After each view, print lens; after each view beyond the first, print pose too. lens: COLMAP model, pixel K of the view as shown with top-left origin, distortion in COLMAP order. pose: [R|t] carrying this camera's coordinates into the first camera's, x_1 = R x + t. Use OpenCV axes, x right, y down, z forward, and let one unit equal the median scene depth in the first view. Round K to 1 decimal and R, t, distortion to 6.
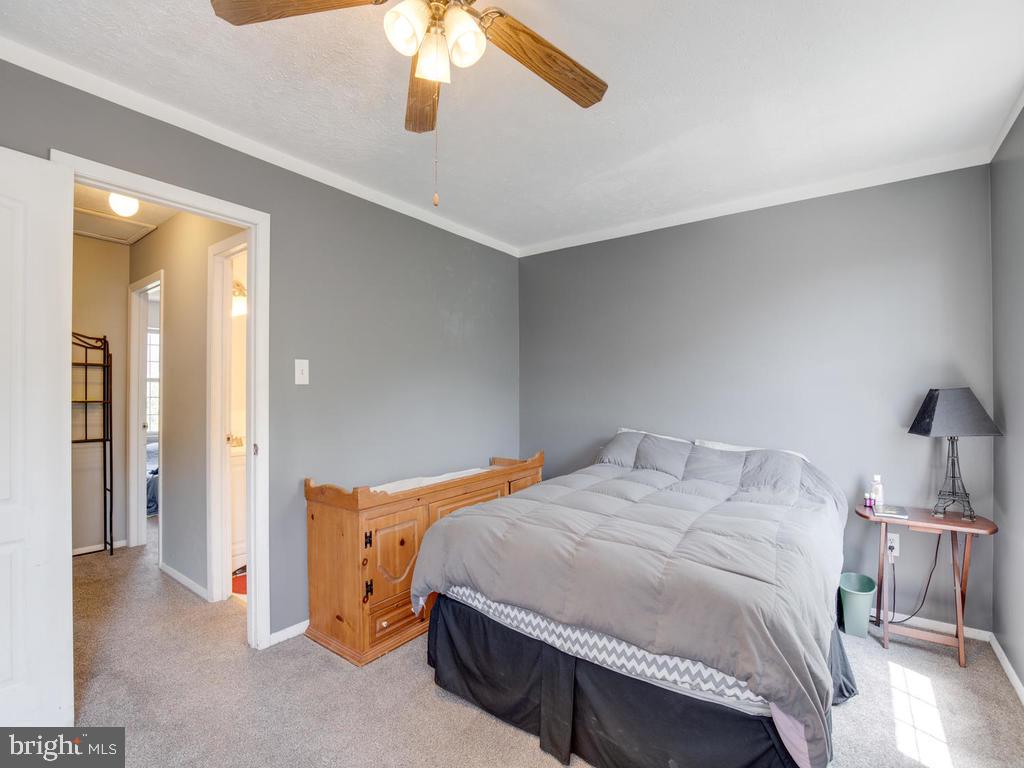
lens RADIAL K [[471.0, 0, 515.6], [0, 471.0, 388.9], [0, 0, 1]] dist [-0.000921, -0.000189]
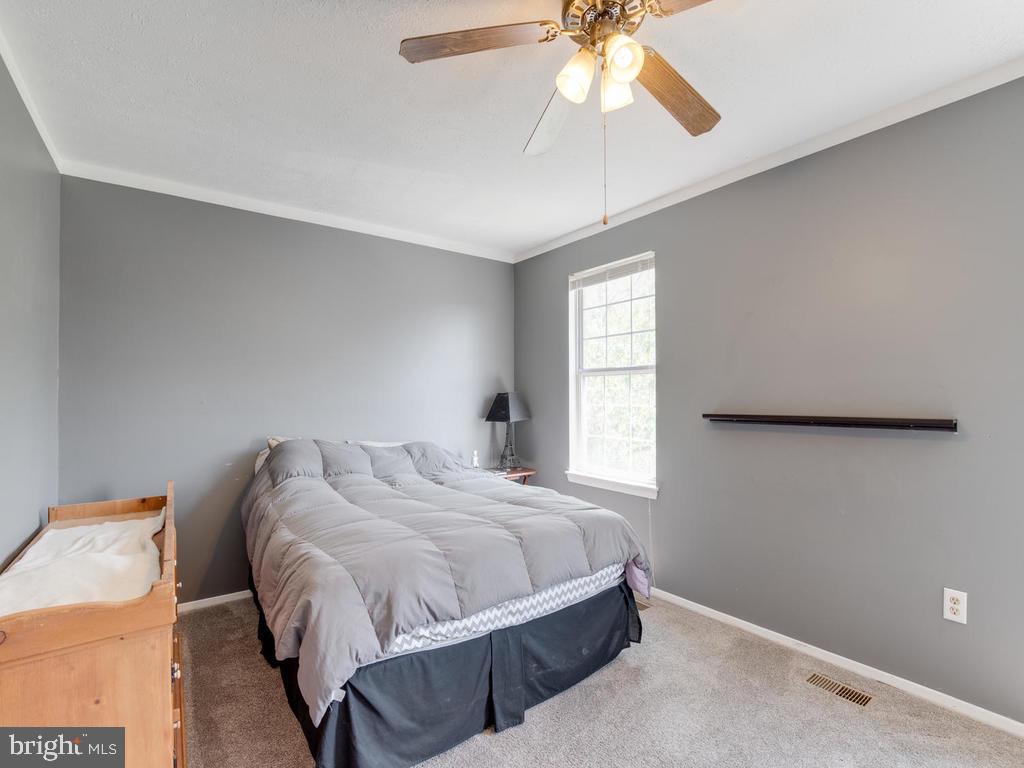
lens RADIAL K [[471.0, 0, 515.6], [0, 471.0, 388.9], [0, 0, 1]] dist [-0.000921, -0.000189]
pose [[0.304004, 0.013238, 0.952579, -0.873295], [-0.003614, 0.999912, -0.012742, 0.008545], [-0.952664, 0.000431, 0.304025, 0.592665]]
